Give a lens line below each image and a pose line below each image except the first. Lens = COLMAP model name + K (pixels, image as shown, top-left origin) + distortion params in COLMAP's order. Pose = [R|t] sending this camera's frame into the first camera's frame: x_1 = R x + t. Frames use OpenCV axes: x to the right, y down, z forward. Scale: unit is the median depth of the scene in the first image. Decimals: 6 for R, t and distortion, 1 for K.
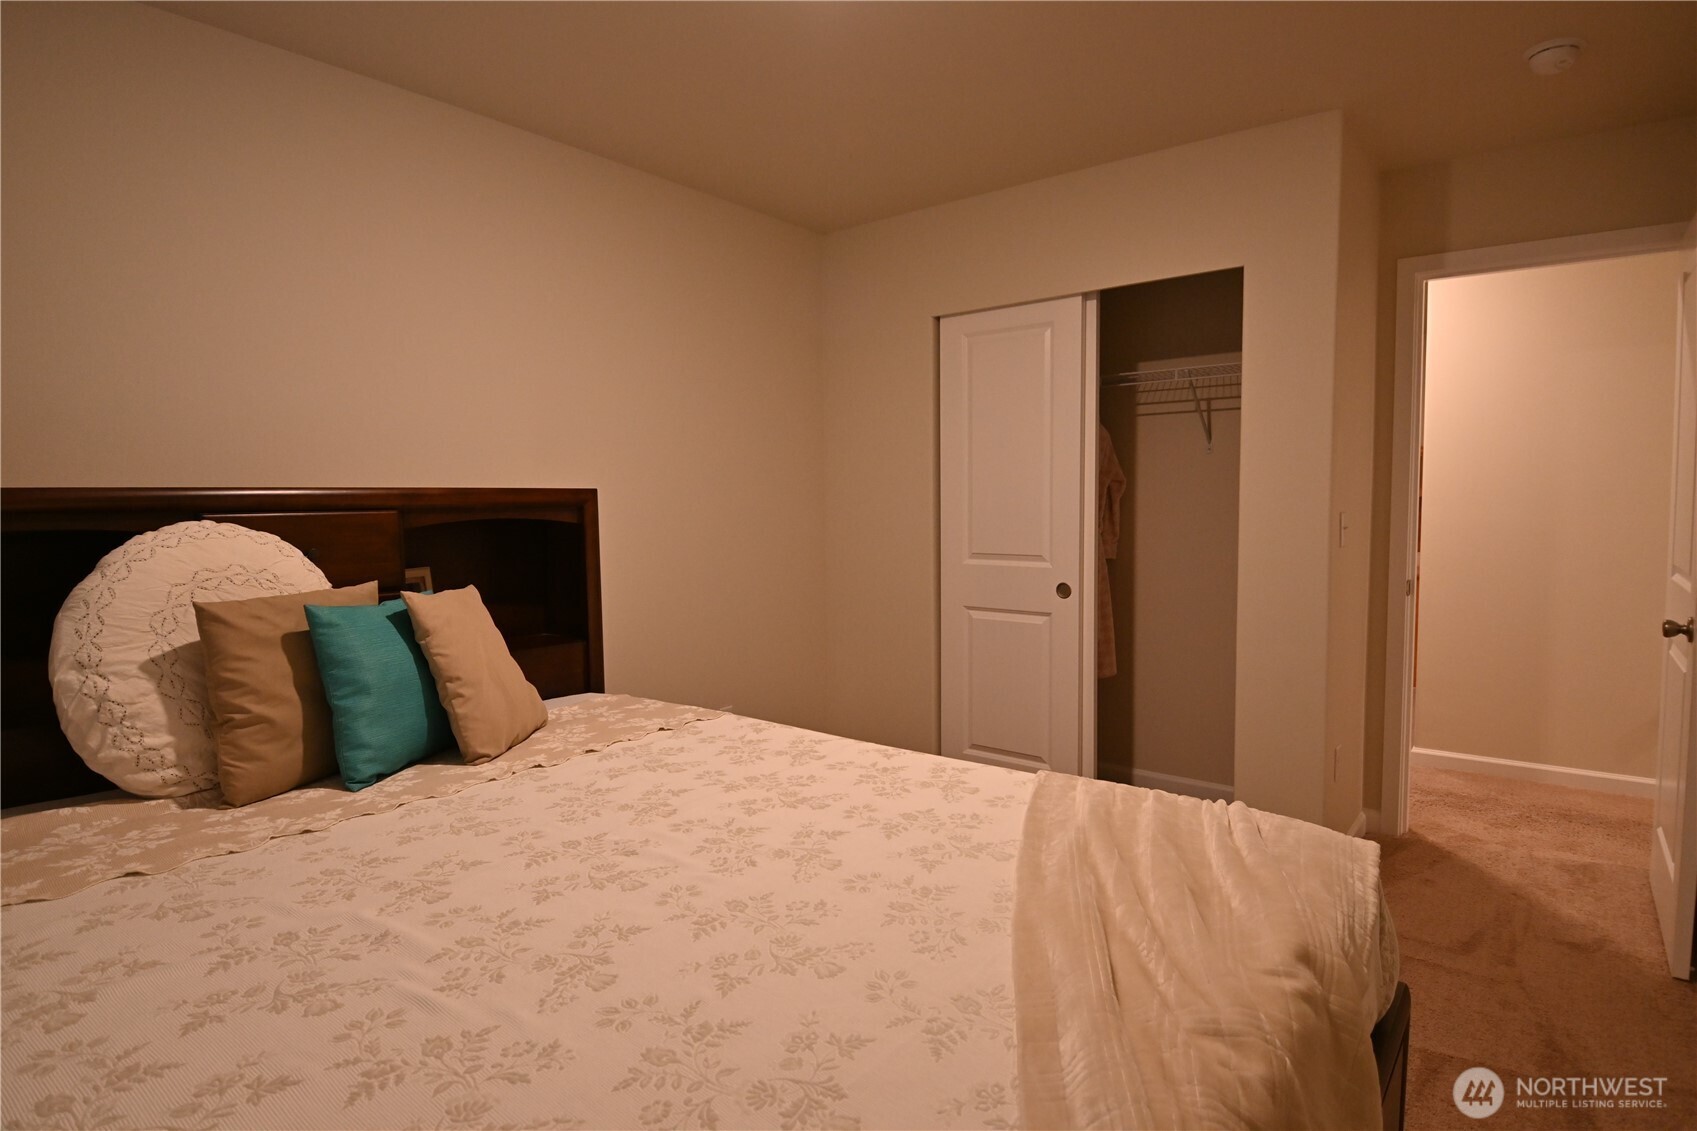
lens RADIAL K [[902.3, 0, 848.5], [0, 902.3, 565.5], [0, 0, 1]] dist [0.000013, -0.000009]
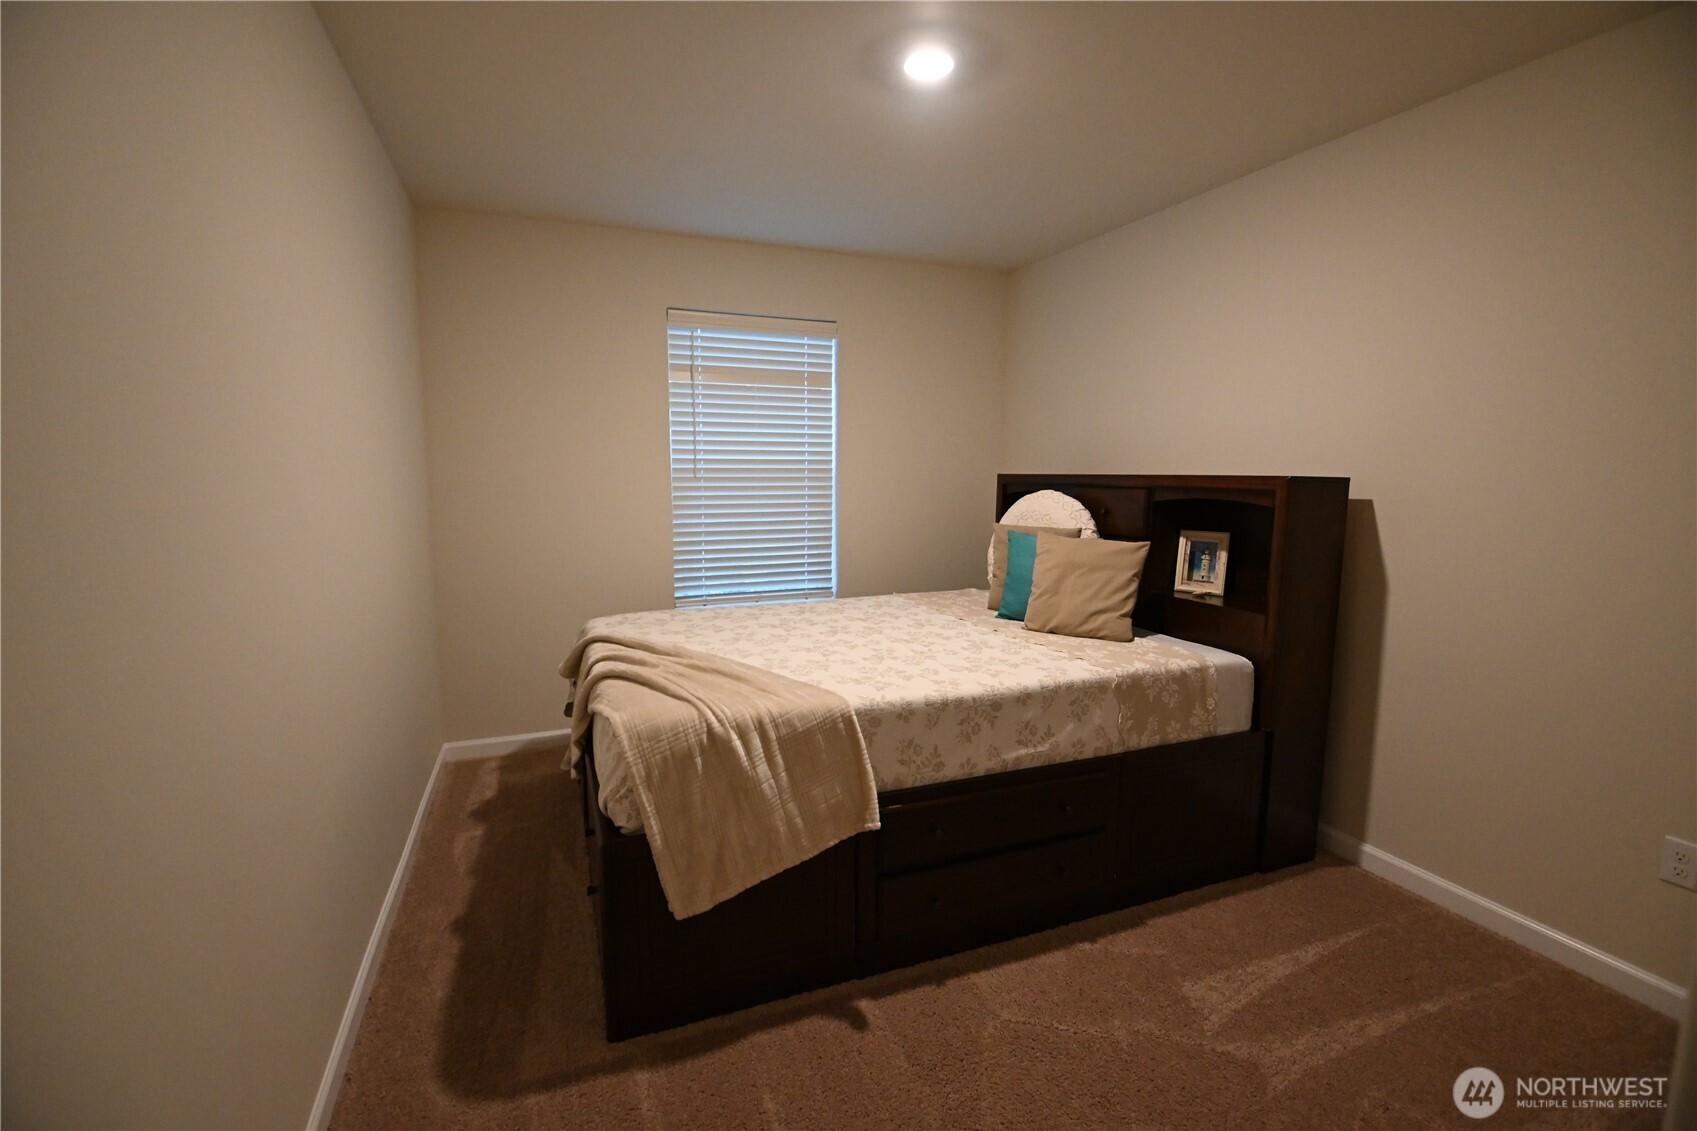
lens RADIAL K [[746.6, 0, 848.3], [0, 746.6, 549.9], [0, 0, 1]] dist [0.027167, -0.044040]
pose [[-0.496736, 0.105656, -0.861446, 1.052965], [-0.061680, 0.985755, 0.156469, -0.151957], [0.865707, 0.130858, -0.483143, 1.395320]]
